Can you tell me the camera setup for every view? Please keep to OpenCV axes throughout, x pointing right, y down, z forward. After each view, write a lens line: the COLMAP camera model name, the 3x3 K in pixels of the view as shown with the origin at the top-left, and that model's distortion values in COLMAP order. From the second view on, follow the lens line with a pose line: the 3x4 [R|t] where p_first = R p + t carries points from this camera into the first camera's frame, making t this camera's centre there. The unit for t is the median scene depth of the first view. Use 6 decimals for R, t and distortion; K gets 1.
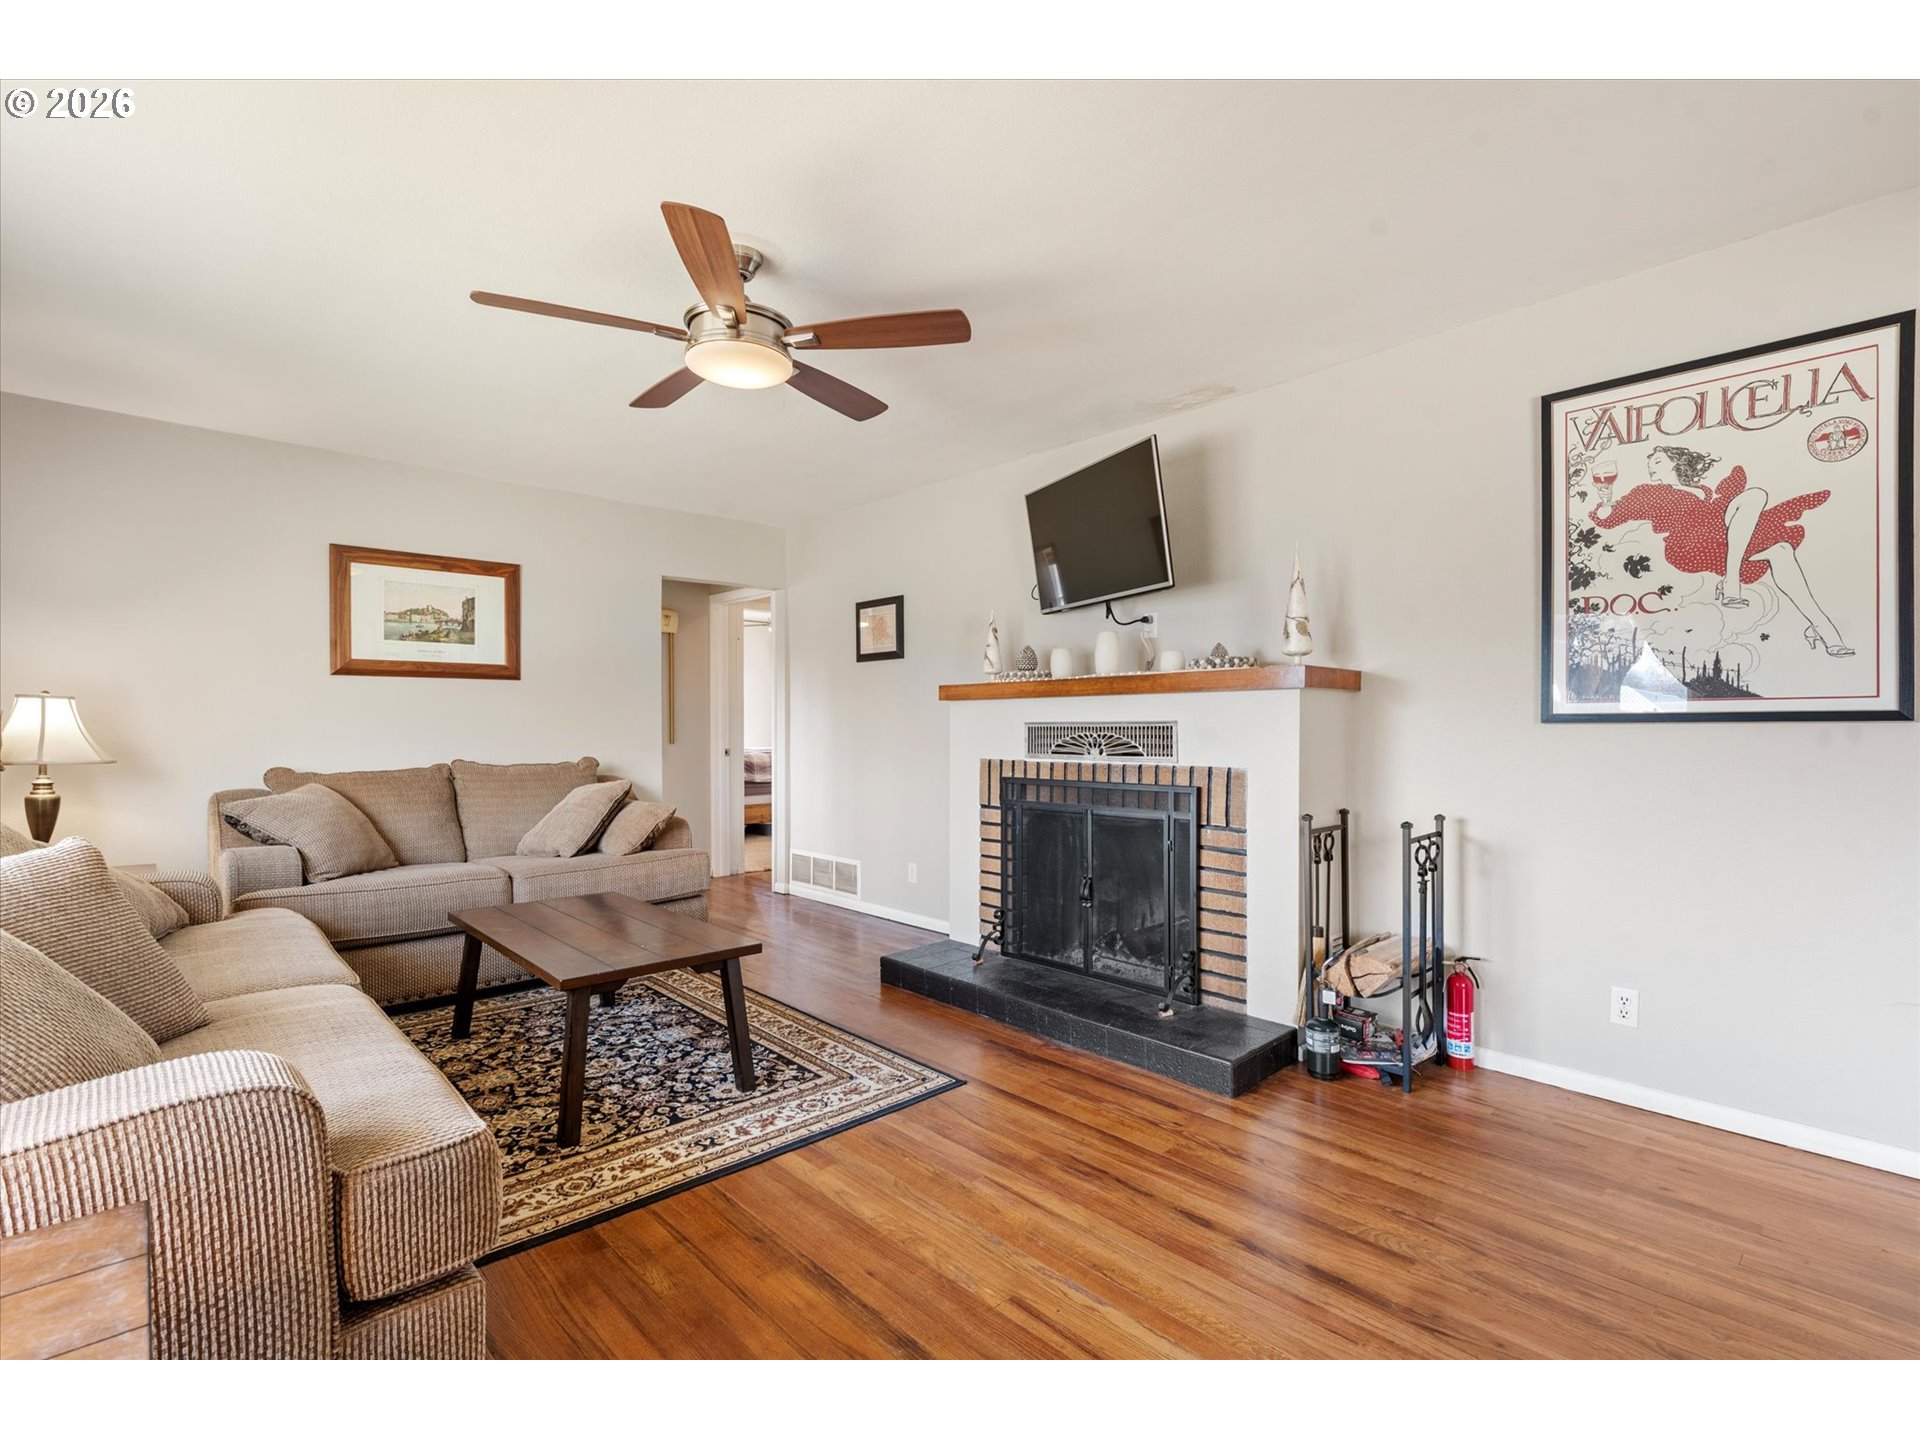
lens RADIAL K [[901.0, 0, 972.8], [0, 901.0, 718.2], [0, 0, 1]] dist [0.005422, 0.000317]
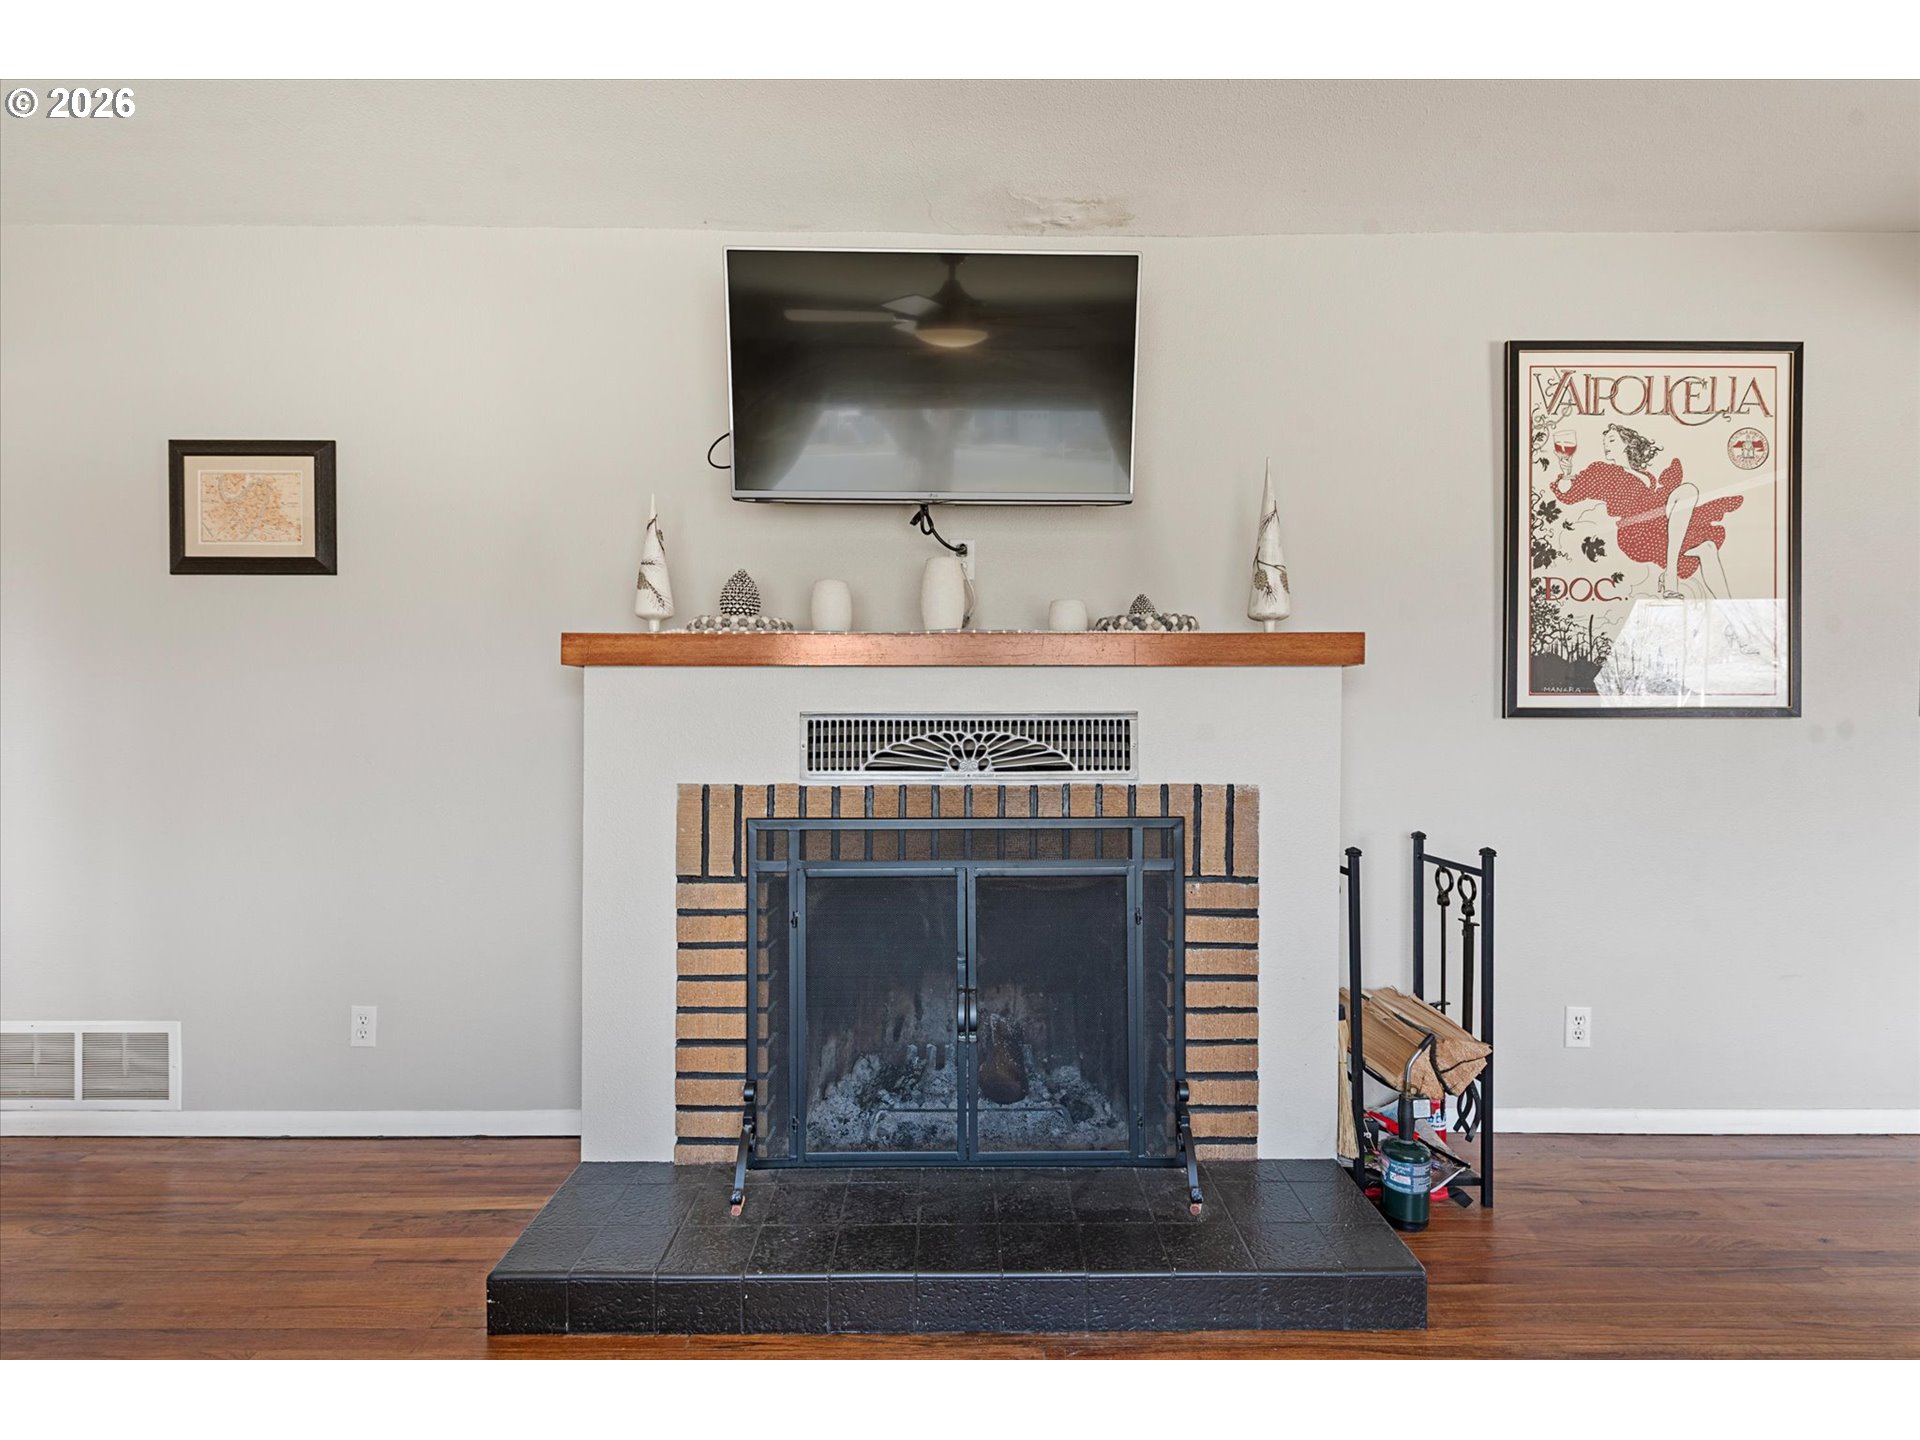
lens RADIAL K [[901.0, 0, 950.9], [0, 901.0, 720.9], [0, 0, 1]] dist [0.005422, 0.000317]
pose [[0.681899, 0.004272, 0.731434, -0.330413], [-0.008562, 0.999961, 0.002141, 0.009951], [-0.731397, -0.007723, 0.681909, 0.716004]]
